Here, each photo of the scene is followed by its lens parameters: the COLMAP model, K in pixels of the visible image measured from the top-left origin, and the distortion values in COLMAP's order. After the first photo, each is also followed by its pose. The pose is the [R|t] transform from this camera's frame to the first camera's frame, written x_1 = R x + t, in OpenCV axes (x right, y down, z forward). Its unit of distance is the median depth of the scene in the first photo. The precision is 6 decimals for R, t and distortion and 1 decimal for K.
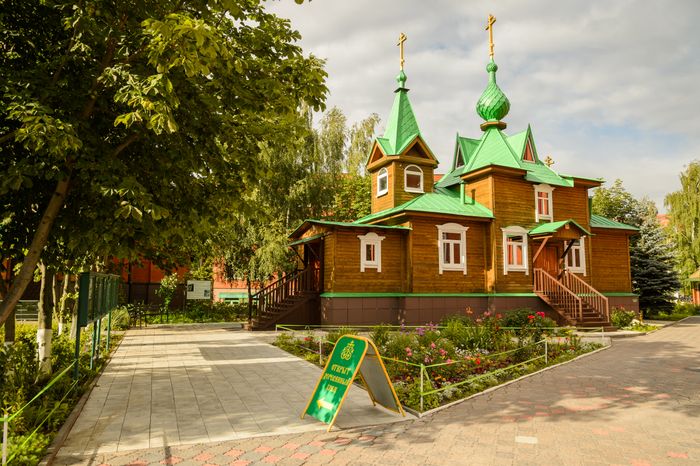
lens RADIAL K [[471.7, 0, 356.5], [0, 471.7, 233.9], [0, 0, 1]] dist [-0.045405, 0.008510]
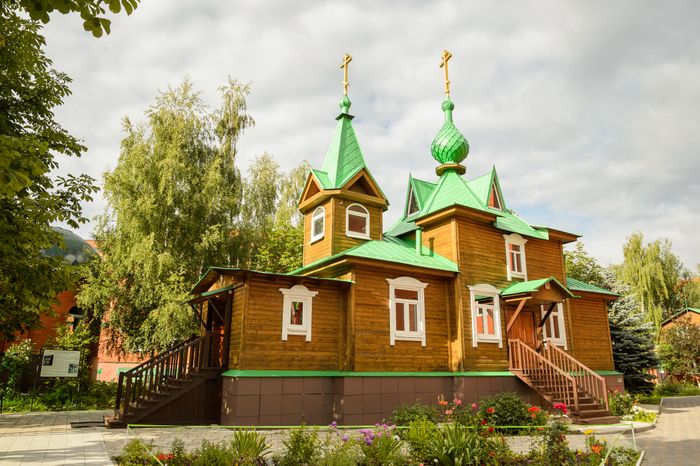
lens RADIAL K [[471.7, 0, 353.5], [0, 471.7, 235.5], [0, 0, 1]] dist [-0.045405, 0.008510]
pose [[0.991952, 0.038267, 0.120695, 0.021425], [-0.019190, 0.987661, -0.155429, 0.029642], [-0.125153, 0.151862, 0.980446, 0.243534]]
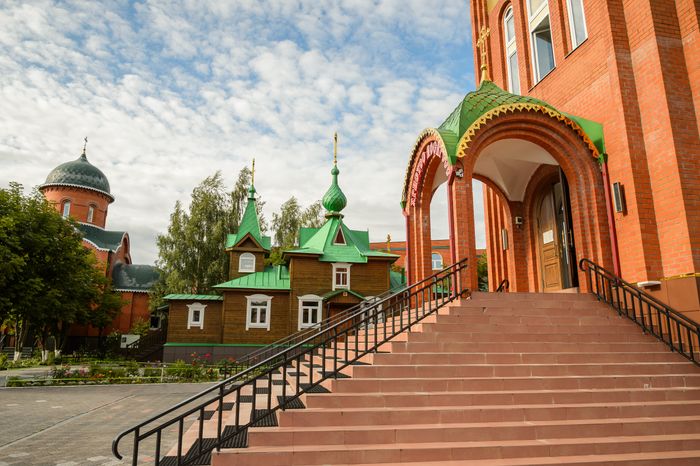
lens RADIAL K [[471.7, 0, 356.2], [0, 471.7, 235.0], [0, 0, 1]] dist [-0.045405, 0.008510]
pose [[0.973101, -0.052181, -0.224393, 0.792106], [0.026814, 0.993044, -0.114647, -0.028804], [0.228815, 0.105546, 0.967731, -0.321770]]
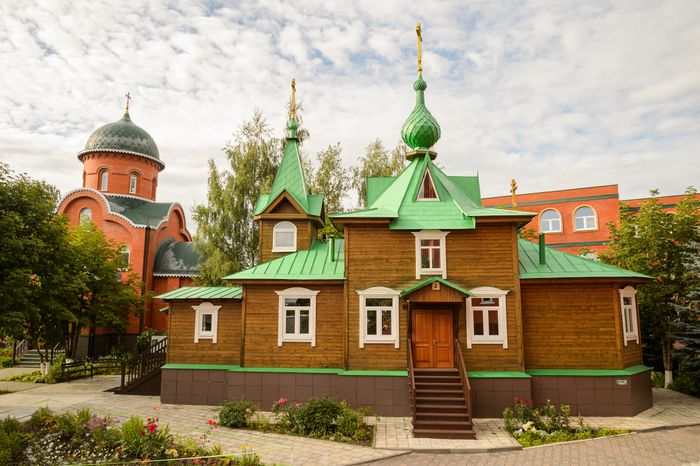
lens RADIAL K [[471.7, 0, 351.0], [0, 471.7, 236.5], [0, 0, 1]] dist [-0.045405, 0.008510]
pose [[0.874050, -0.072609, -0.480379, 0.701124], [0.057989, 0.997292, -0.045230, -0.070262], [0.482363, 0.011676, 0.875894, 0.261446]]
